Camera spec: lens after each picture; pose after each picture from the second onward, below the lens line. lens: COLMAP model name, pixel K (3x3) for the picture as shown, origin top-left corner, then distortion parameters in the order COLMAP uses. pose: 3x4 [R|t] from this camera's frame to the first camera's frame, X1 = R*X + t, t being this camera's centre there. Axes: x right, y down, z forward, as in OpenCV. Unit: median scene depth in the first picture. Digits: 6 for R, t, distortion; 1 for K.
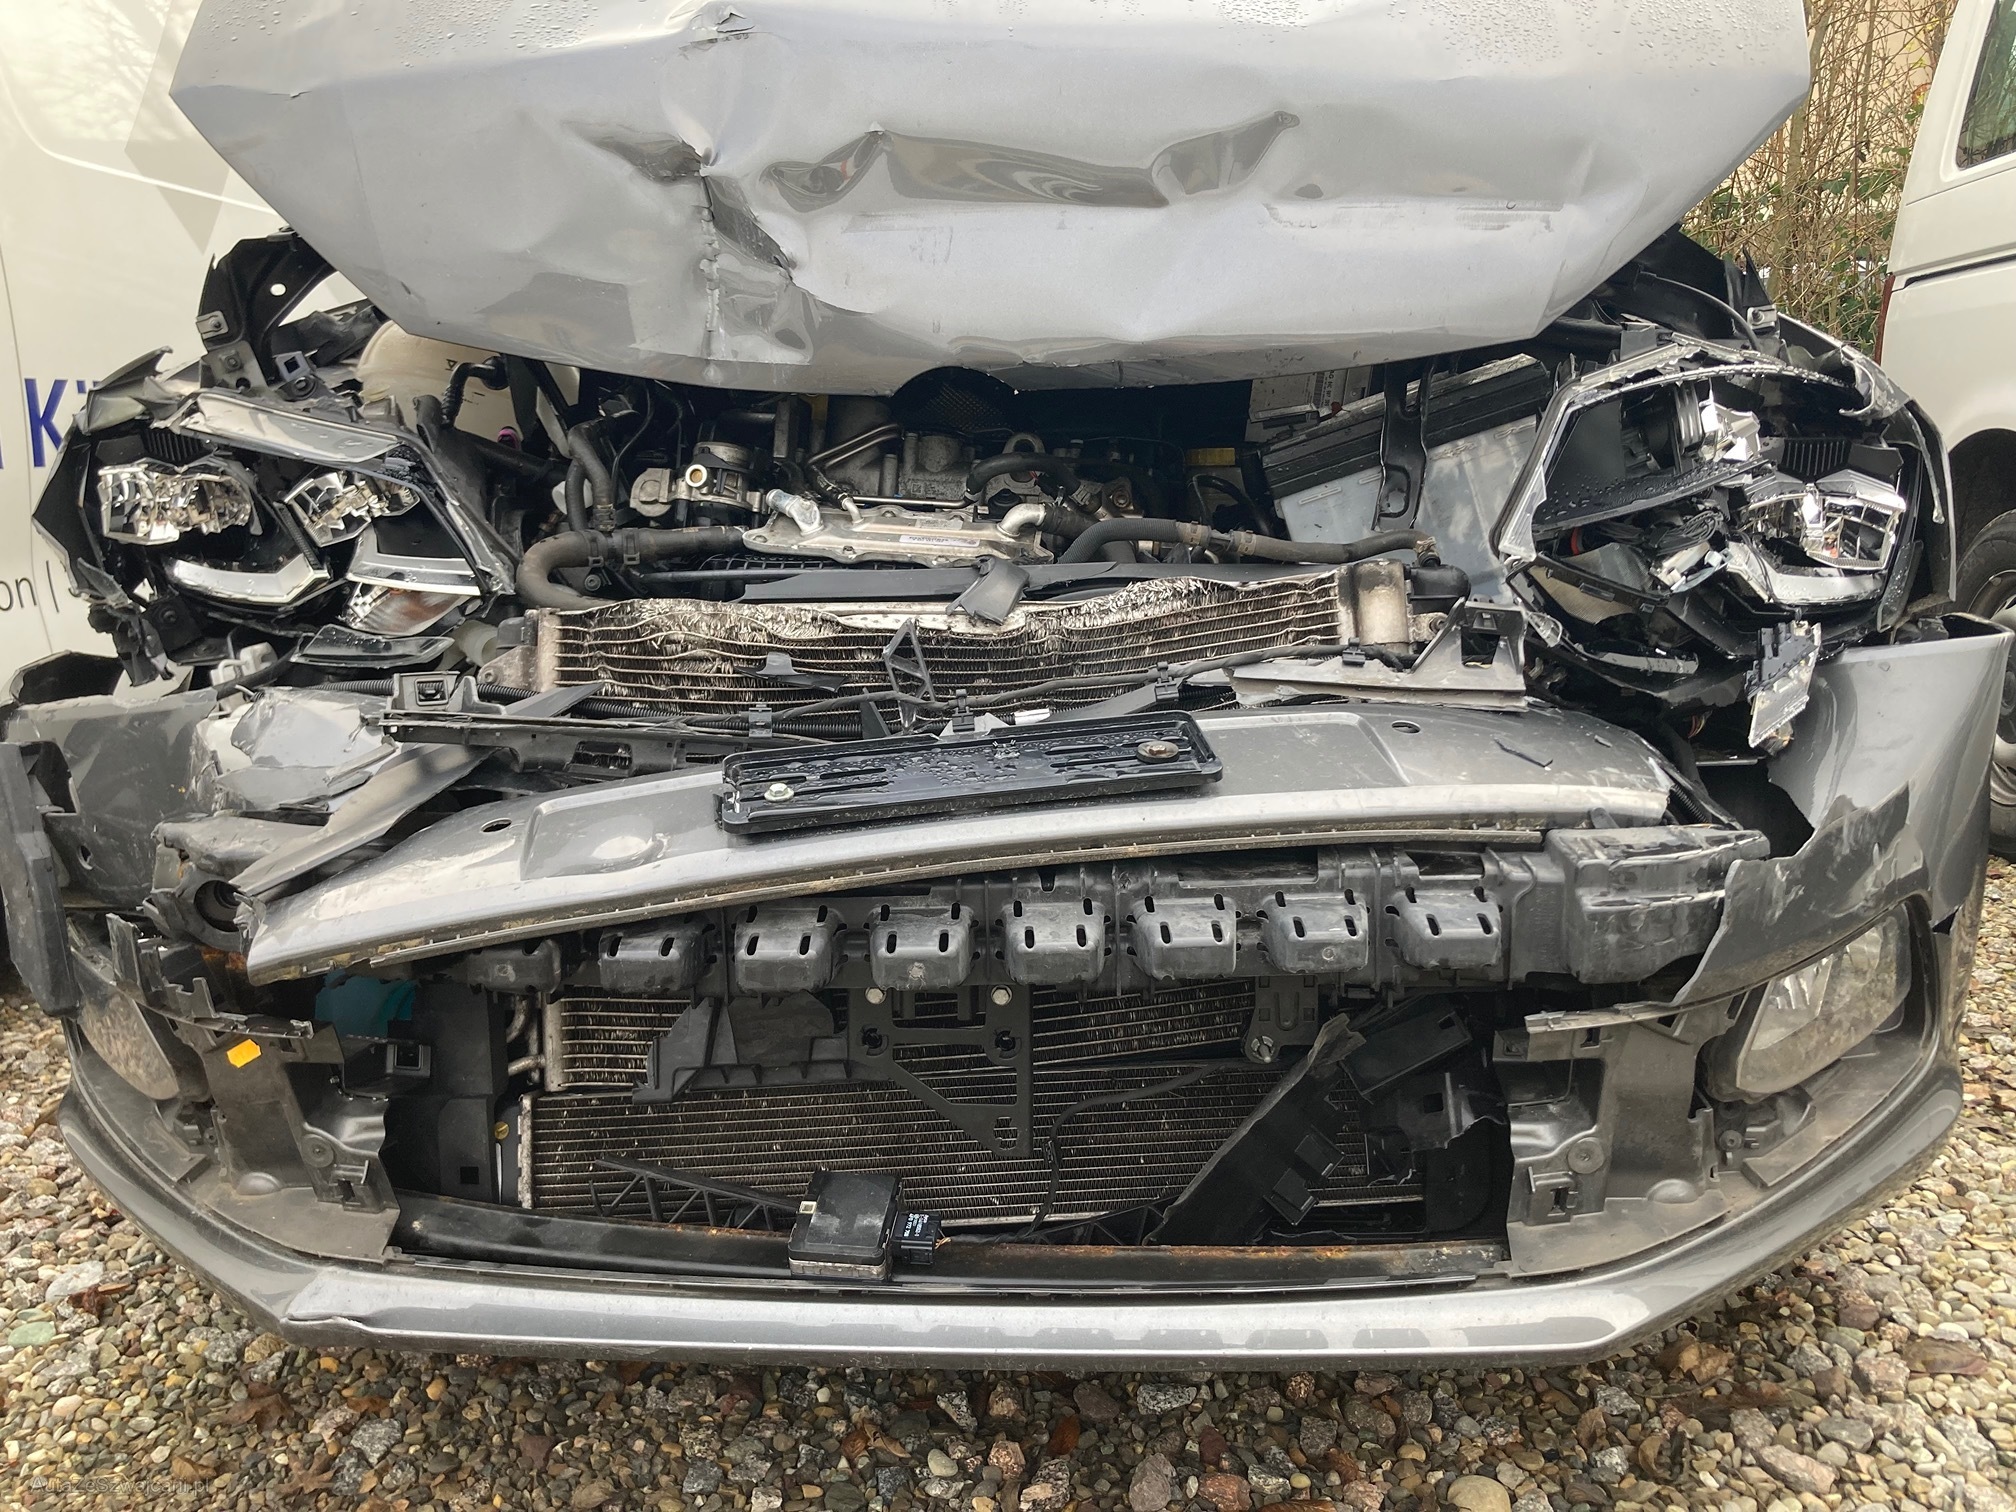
lens RADIAL K [[1671.6, 0, 1020.8], [0, 1671.6, 757.5], [0, 0, 1]] dist [0.010858, -0.013371]
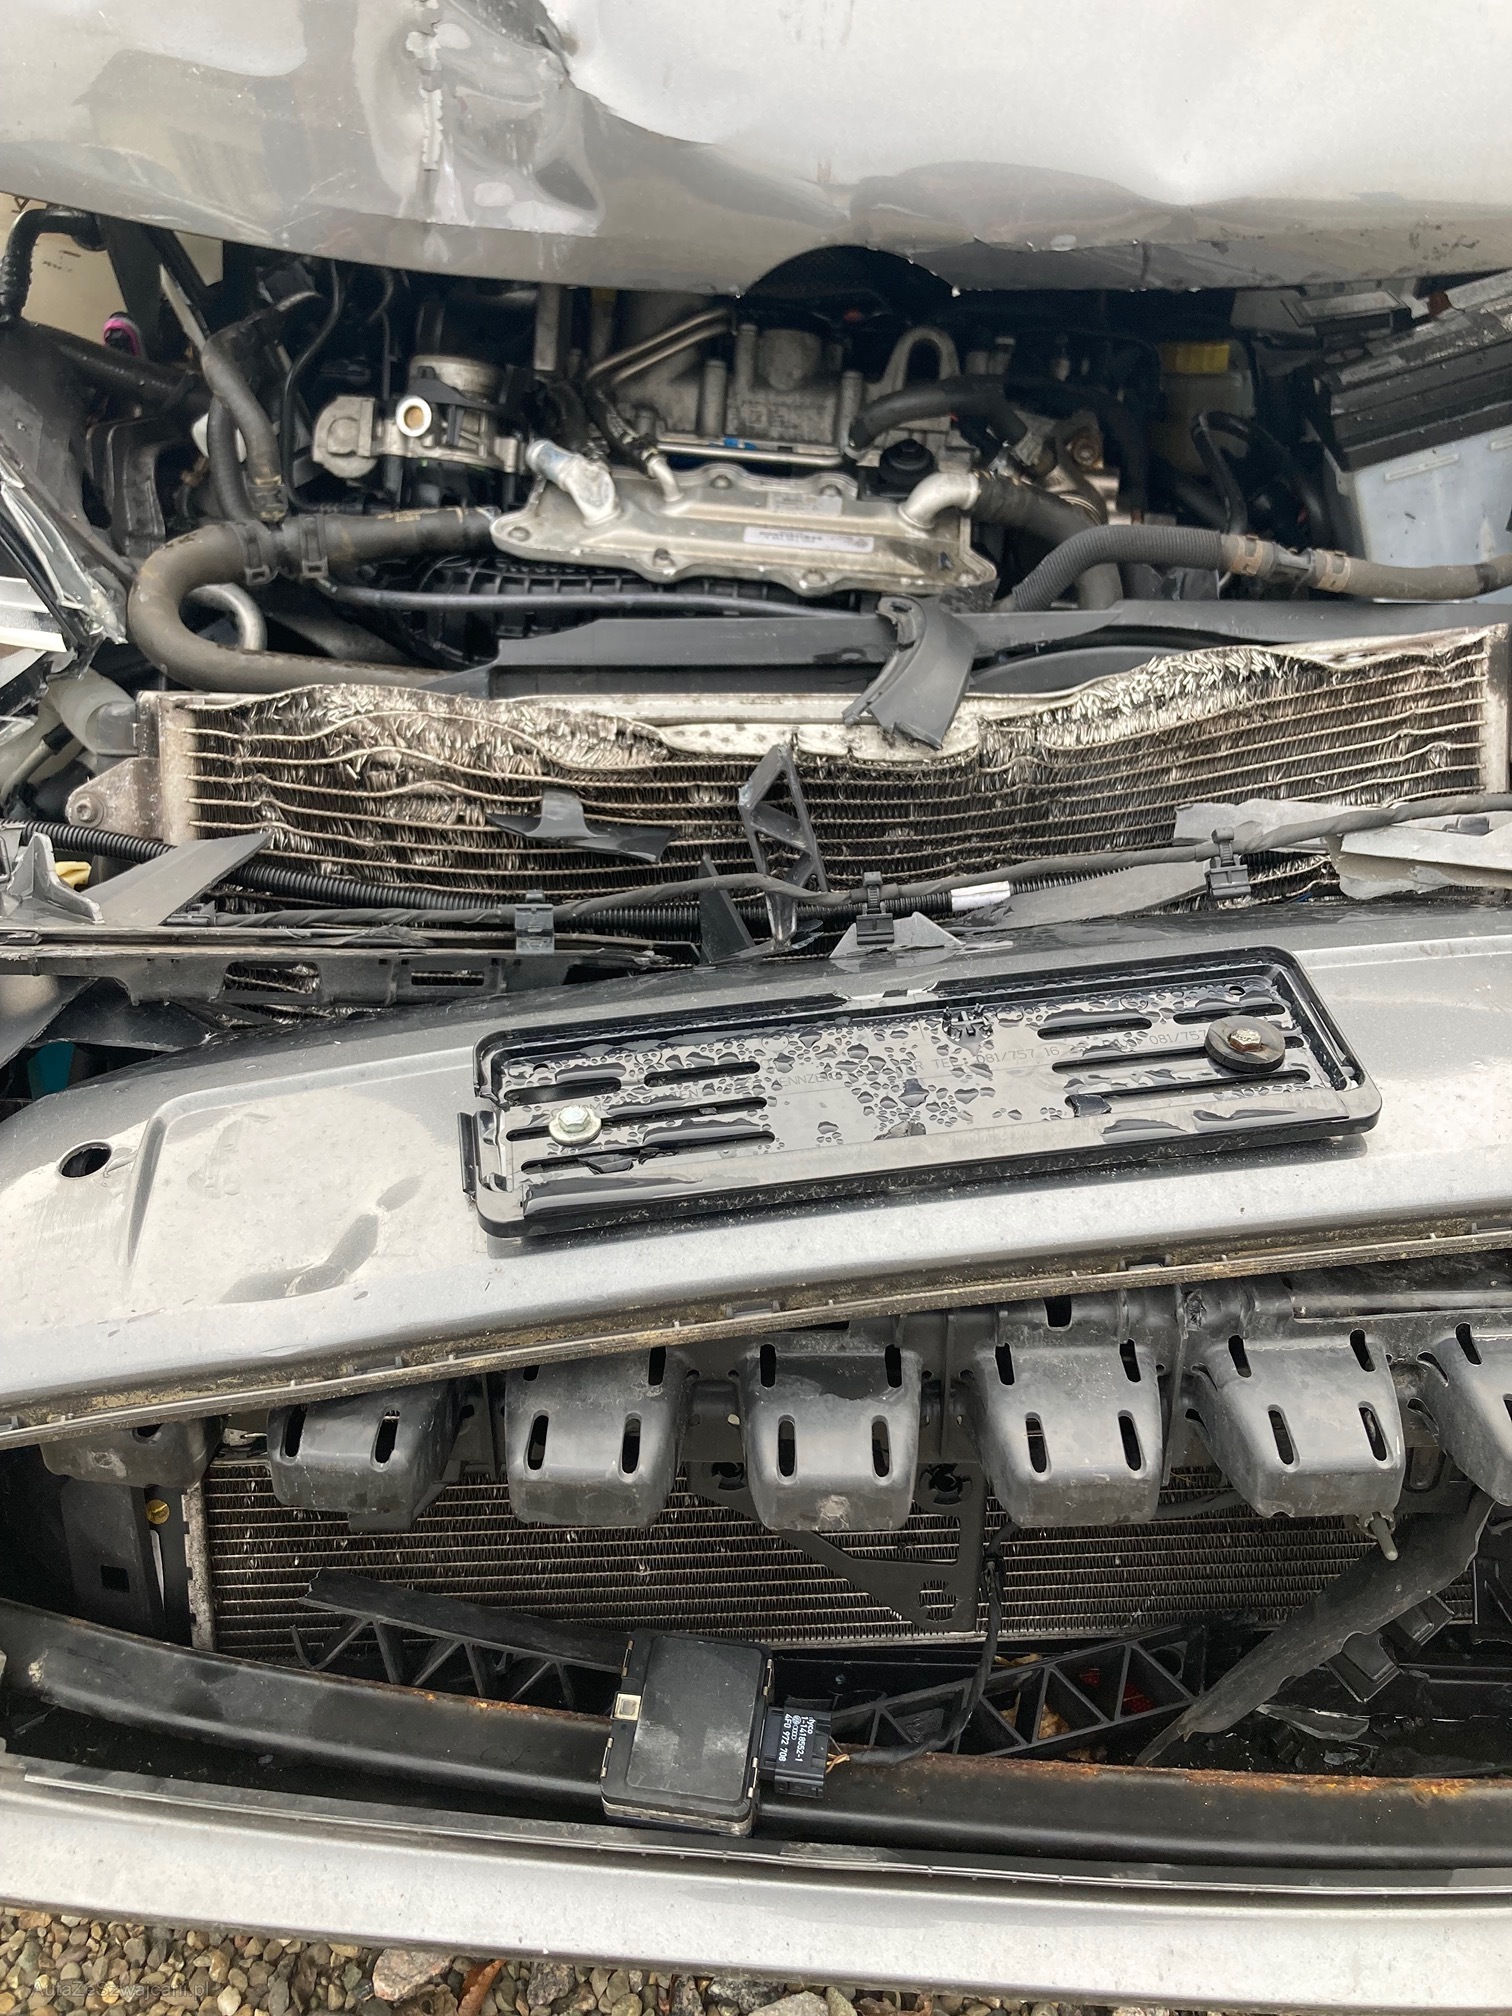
lens RADIAL K [[1671.6, 0, 741.0], [0, 1671.6, 1015.4], [0, 0, 1]] dist [0.010858, -0.013371]
pose [[0.999729, 0.015624, -0.017235, -0.069441], [-0.010481, 0.963939, 0.265918, -0.143534], [0.020769, -0.265665, 0.963842, 0.408882]]
